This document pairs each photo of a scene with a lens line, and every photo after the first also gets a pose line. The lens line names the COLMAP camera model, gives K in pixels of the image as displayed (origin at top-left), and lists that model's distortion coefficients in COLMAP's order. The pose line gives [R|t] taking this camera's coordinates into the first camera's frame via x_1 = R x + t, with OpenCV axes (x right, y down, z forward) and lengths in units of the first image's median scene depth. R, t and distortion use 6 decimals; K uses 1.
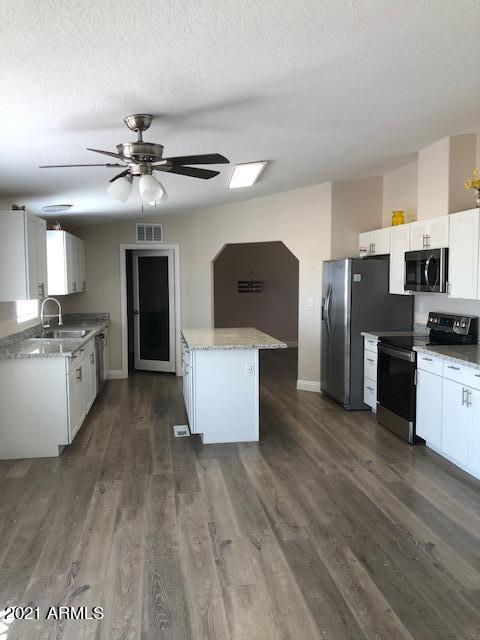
lens RADIAL K [[528.5, 0, 240.0], [0, 528.5, 320.0], [0, 0, 1]] dist [0.034919, 0.006393]
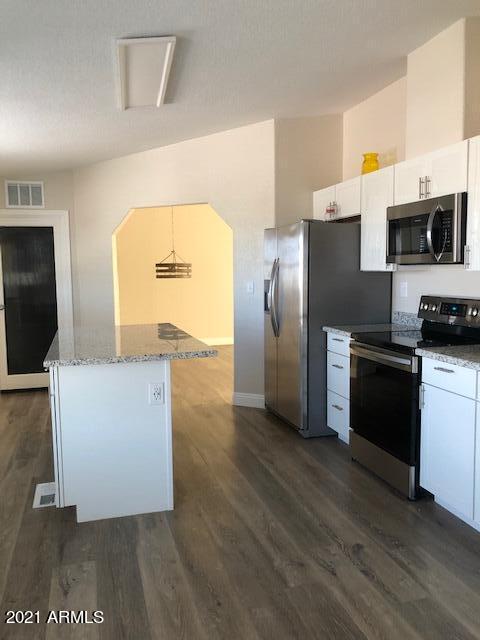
lens RADIAL K [[528.5, 0, 240.0], [0, 528.5, 320.0], [0, 0, 1]] dist [0.034919, 0.006393]
pose [[0.991494, -0.018507, 0.128831, 0.034332], [0.016691, 0.999746, 0.015156, 0.002272], [-0.129079, -0.012877, 0.991551, 0.358297]]
